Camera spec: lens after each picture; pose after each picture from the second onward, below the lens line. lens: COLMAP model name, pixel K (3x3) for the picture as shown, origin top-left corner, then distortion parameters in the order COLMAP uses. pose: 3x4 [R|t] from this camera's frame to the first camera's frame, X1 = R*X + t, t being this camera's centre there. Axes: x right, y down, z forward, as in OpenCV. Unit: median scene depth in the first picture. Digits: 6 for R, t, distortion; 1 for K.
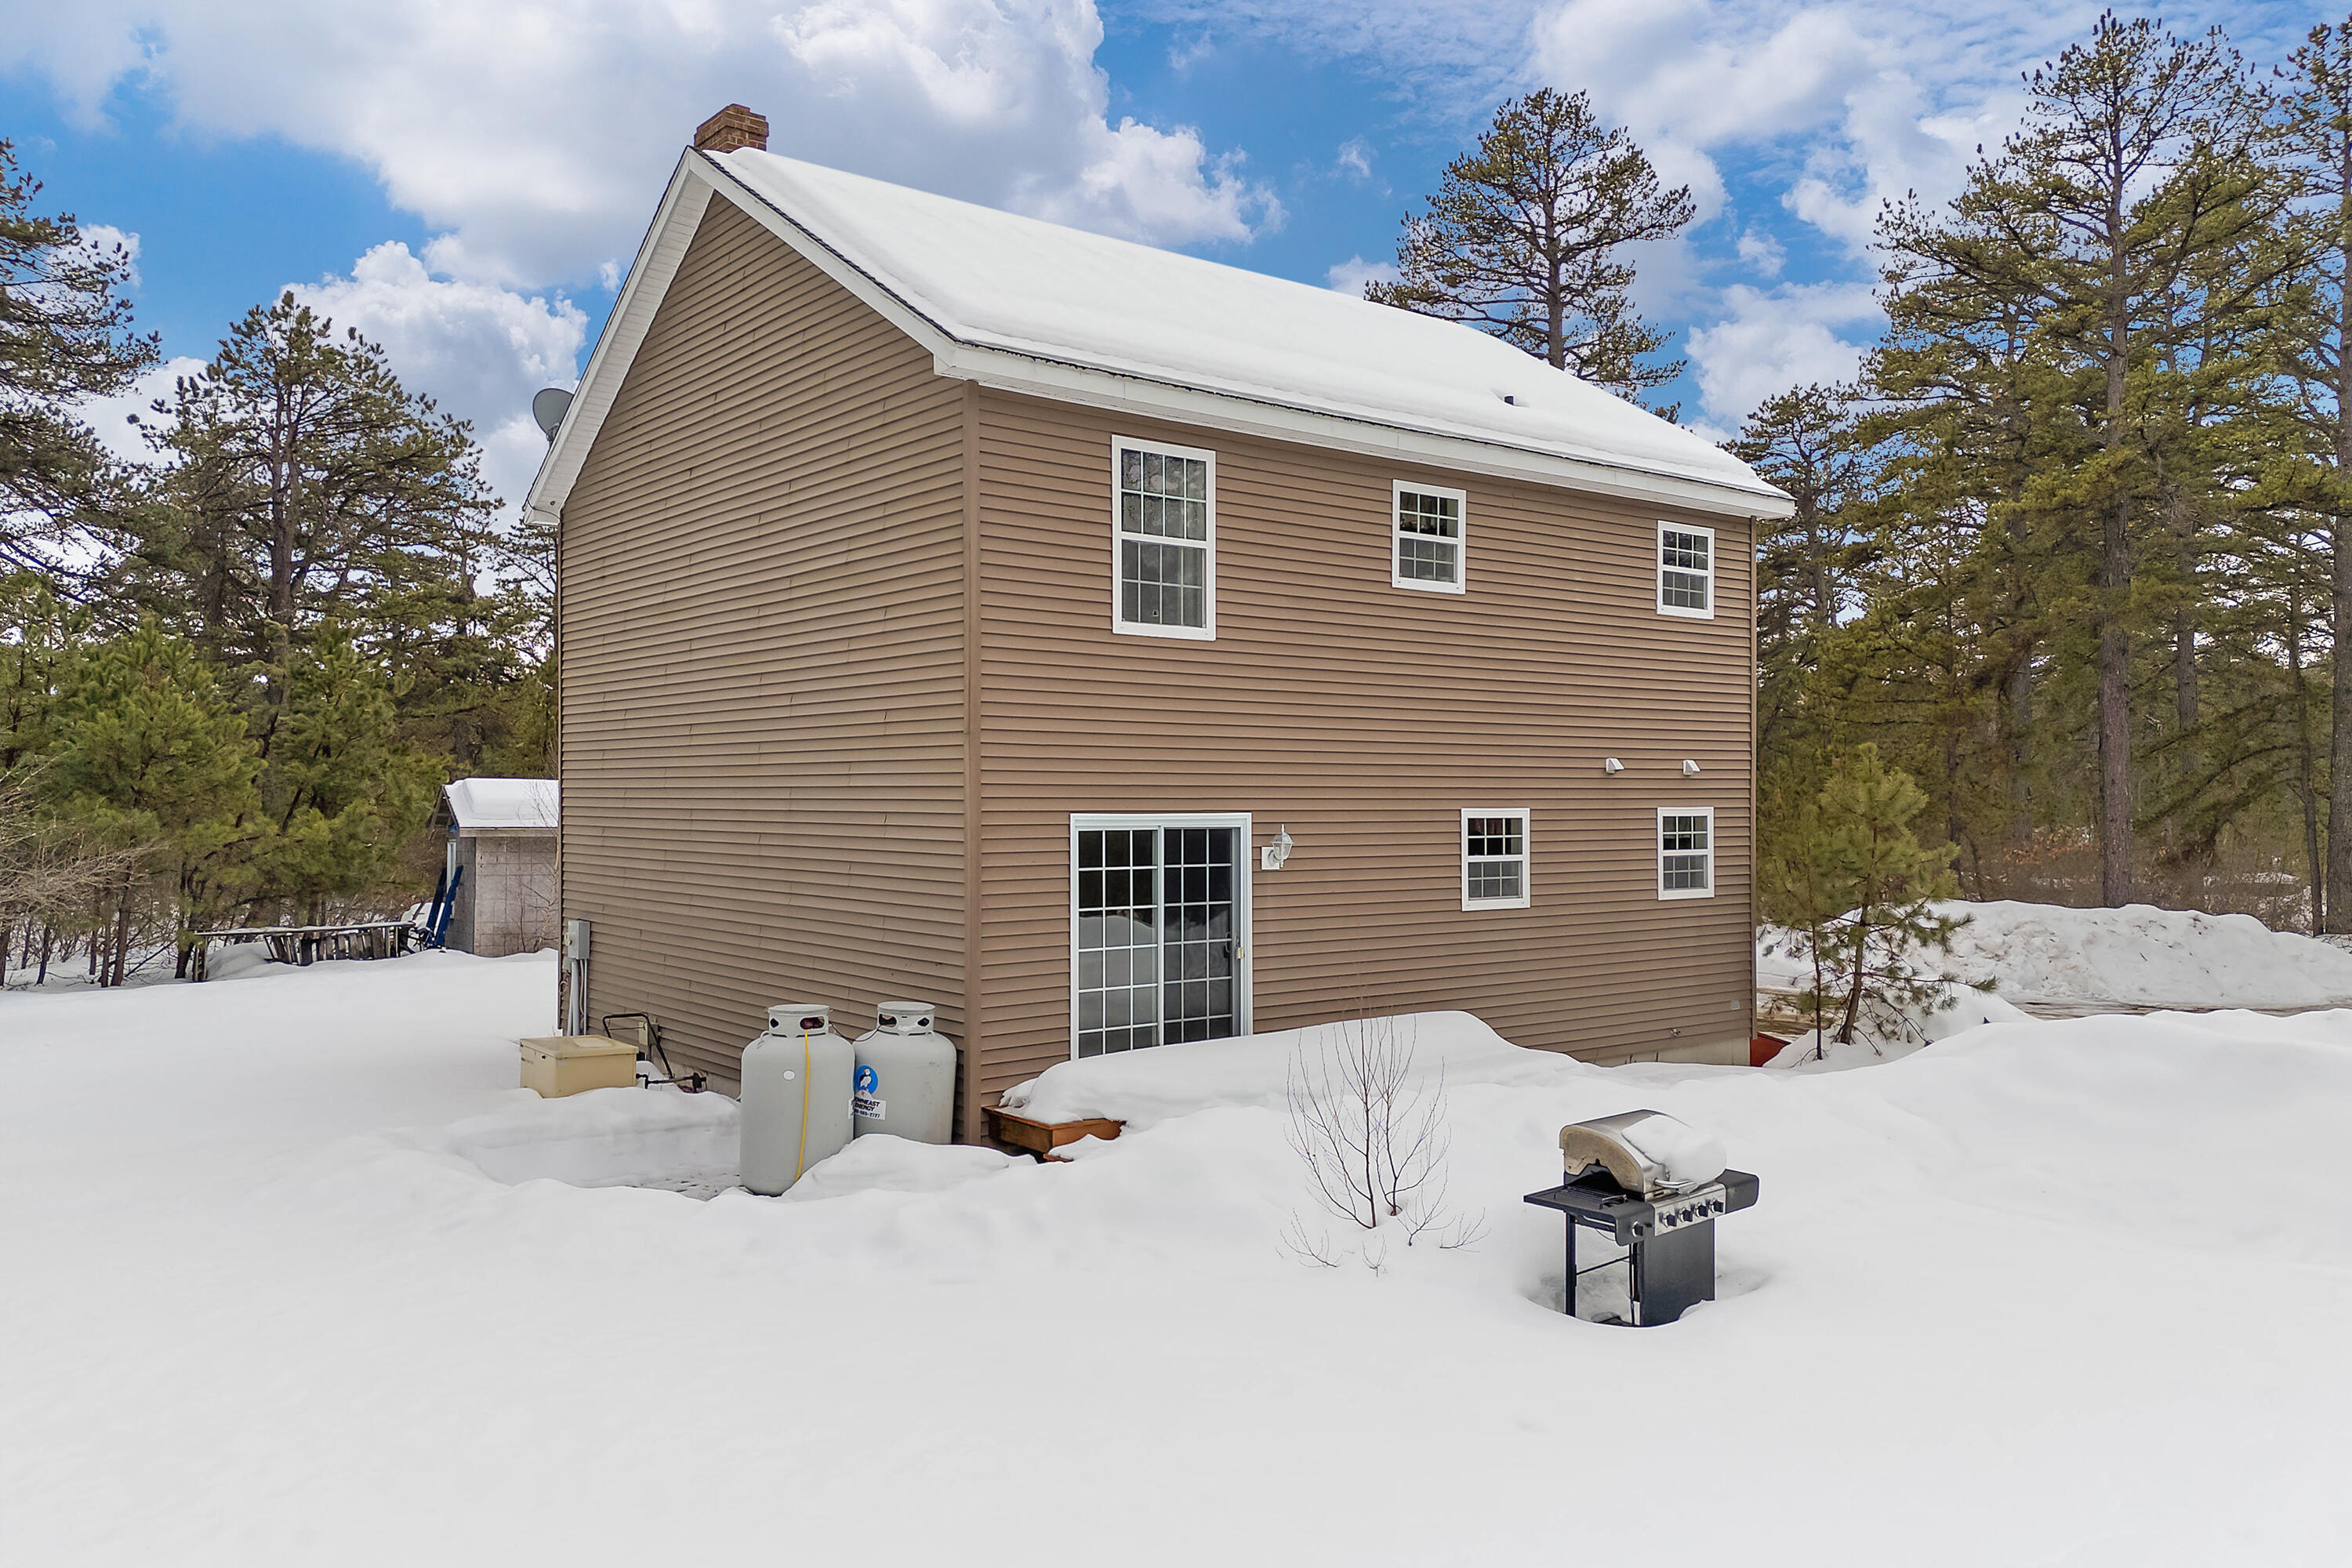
lens RADIAL K [[1680.4, 0, 1173.5], [0, 1680.4, 778.3], [0, 0, 1]] dist [0.100363, -0.095240]
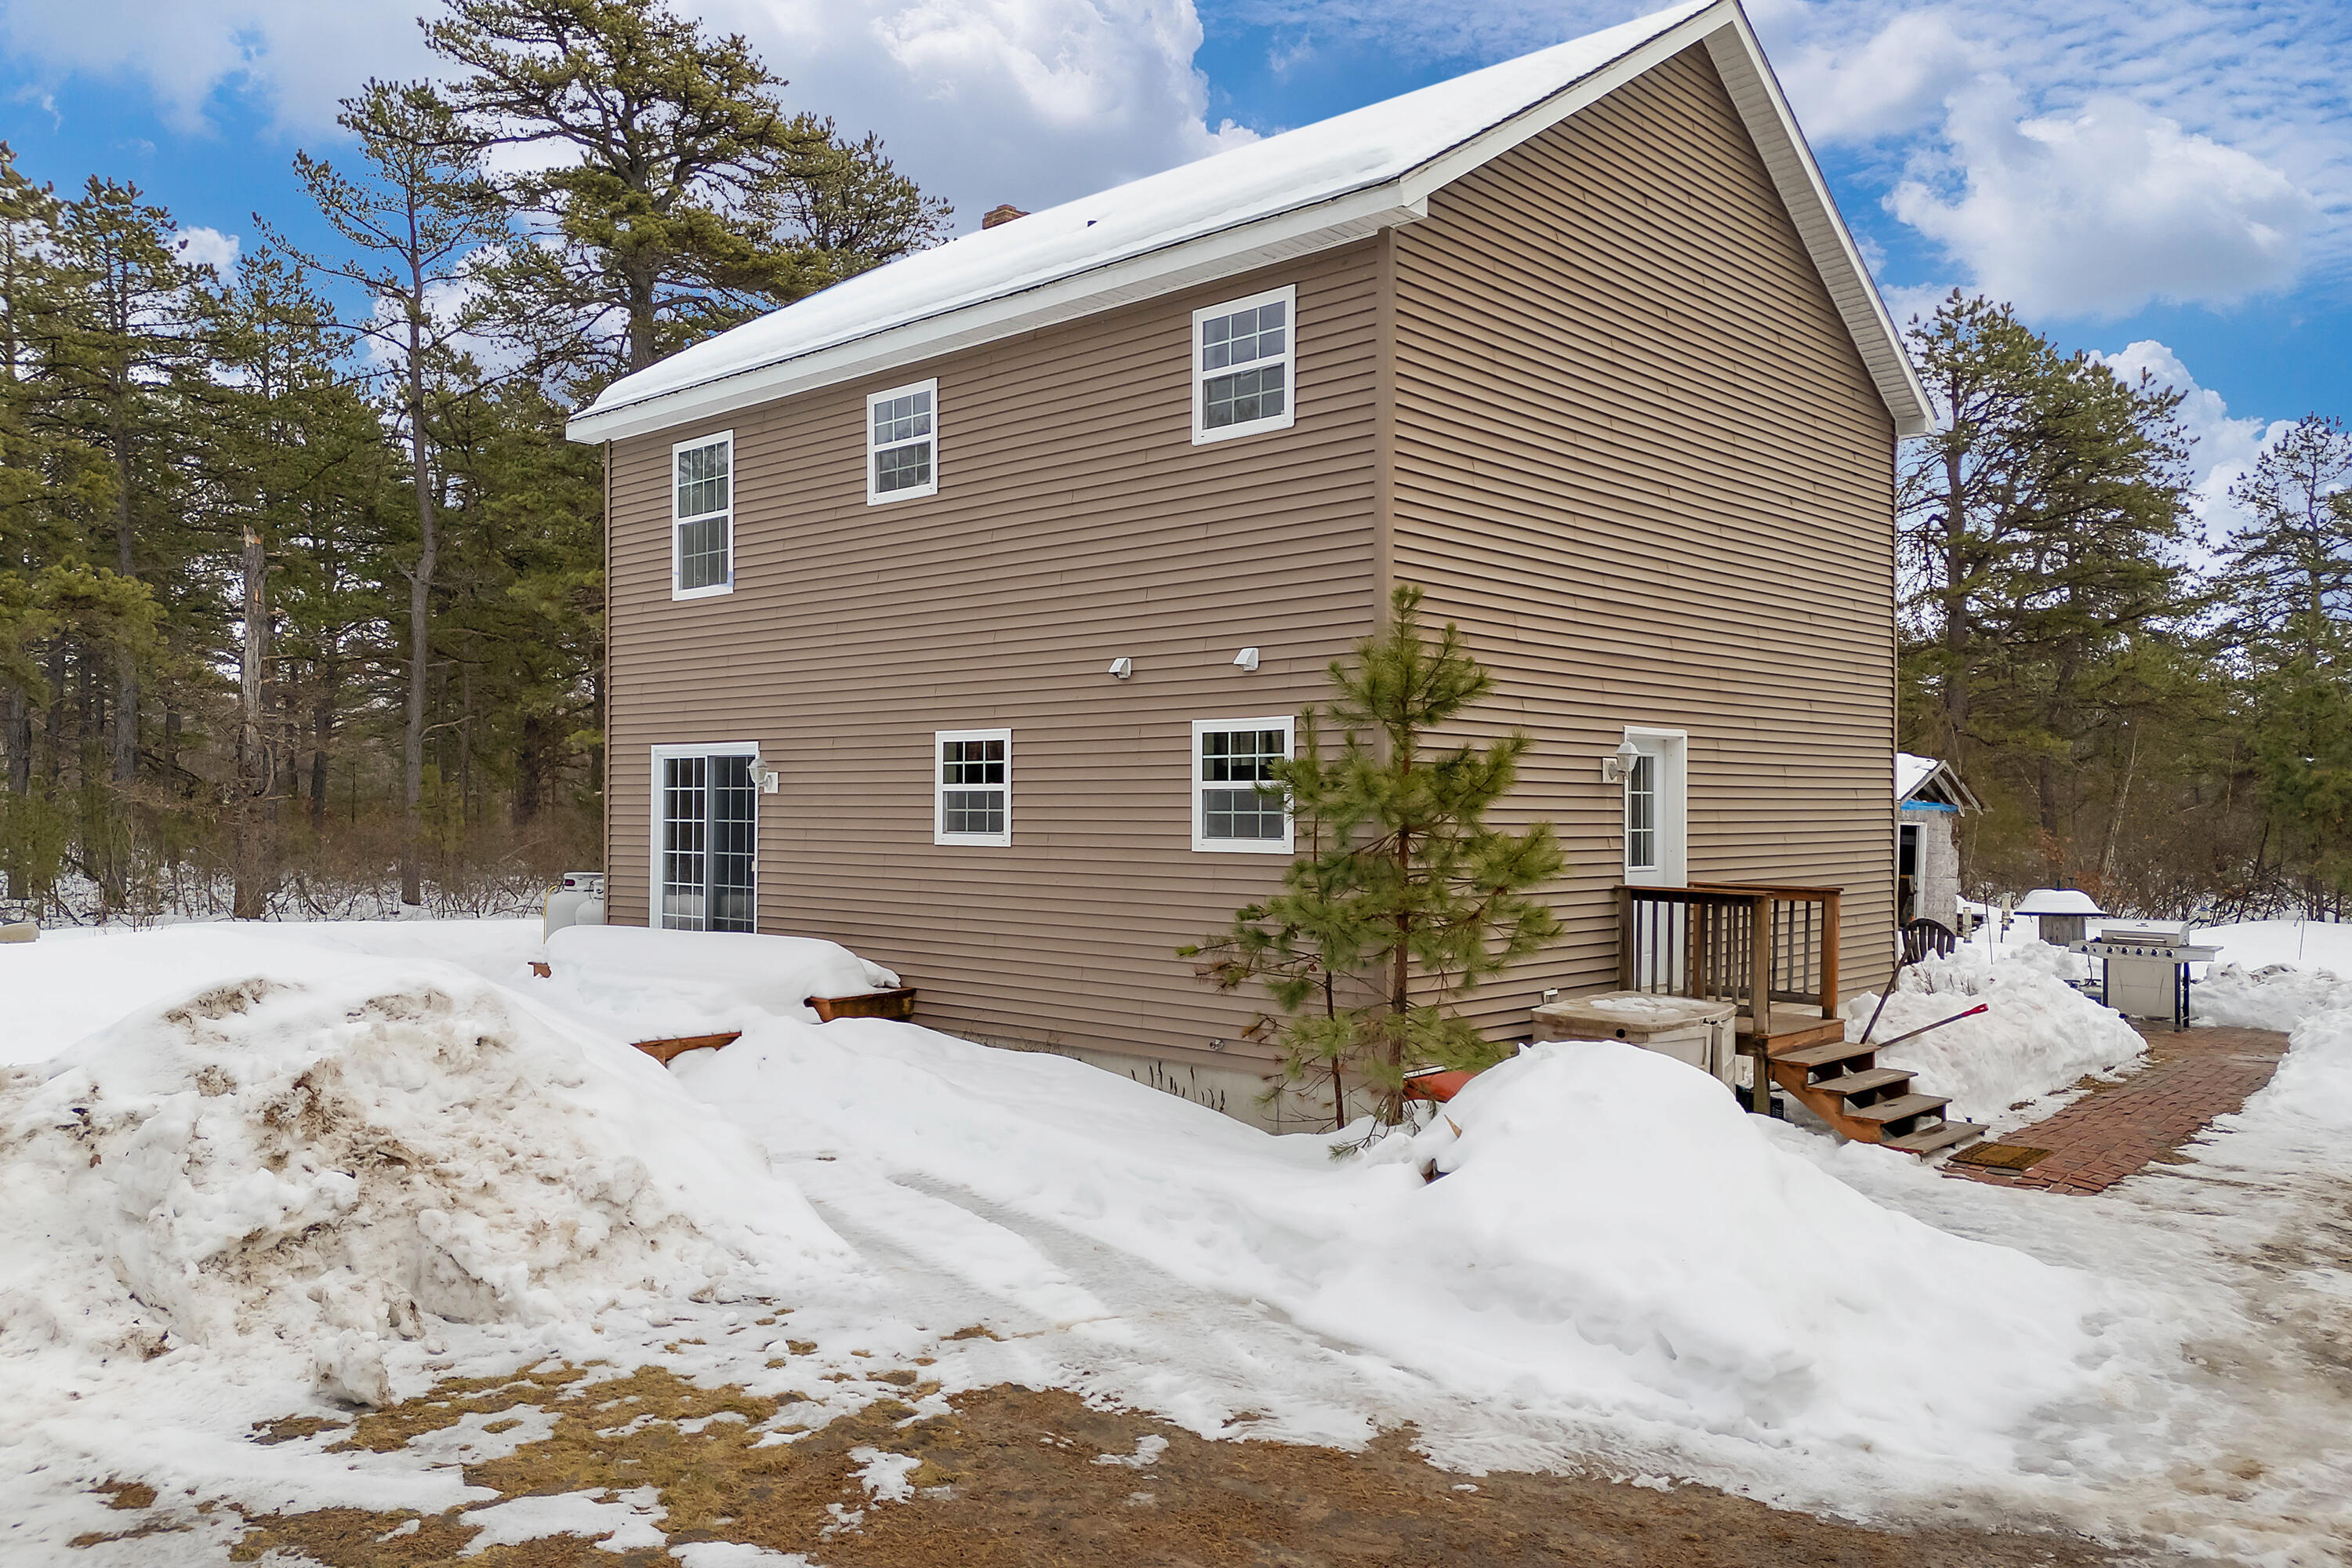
lens RADIAL K [[1712.2, 0, 1219.8], [0, 1712.2, 780.7], [0, 0, 1]] dist [0.106941, -0.077878]
pose [[0.176436, -0.012307, -0.984235, 1.249722], [0.009598, 0.999896, -0.010783, 0.063014], [0.984265, -0.007544, 0.176536, 1.117291]]
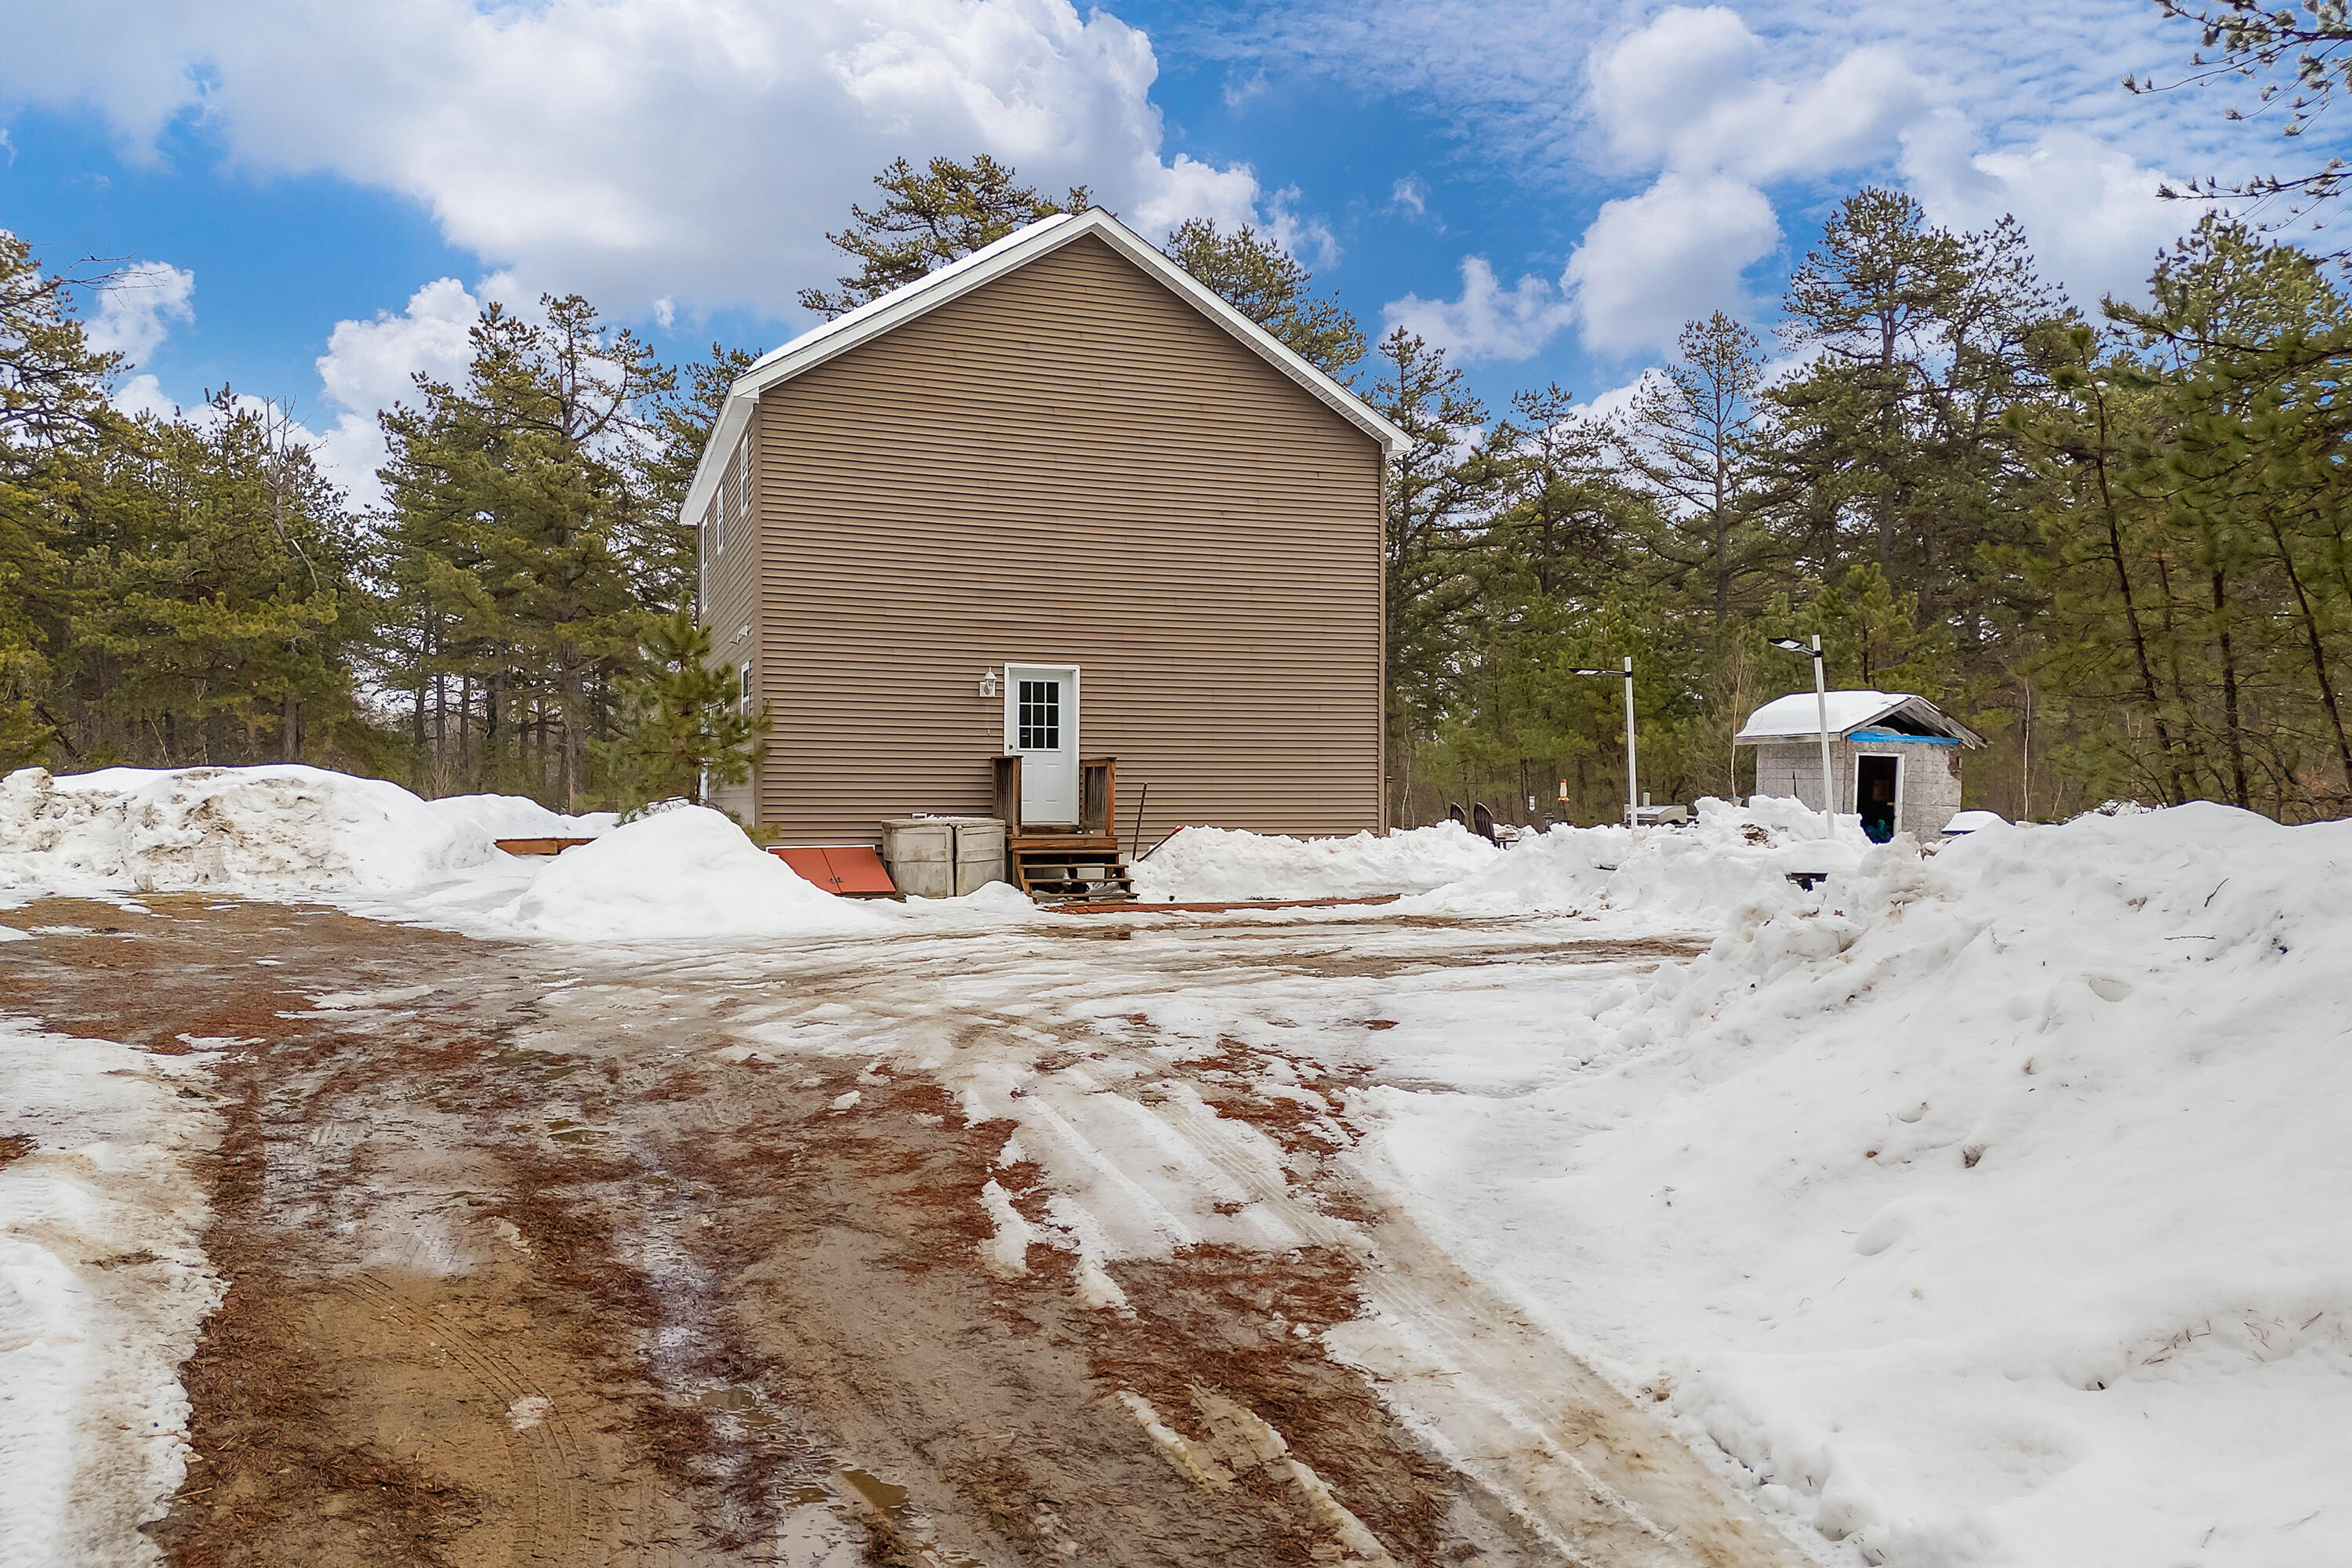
lens RADIAL K [[1646.4, 0, 1181.4], [0, 1646.4, 779.5], [0, 0, 1]] dist [0.152737, -0.210786]
pose [[-0.315623, -0.009801, -0.948834, 1.784657], [0.011614, 0.999832, -0.014192, 0.161695], [0.948814, -0.015499, -0.315456, 2.208161]]
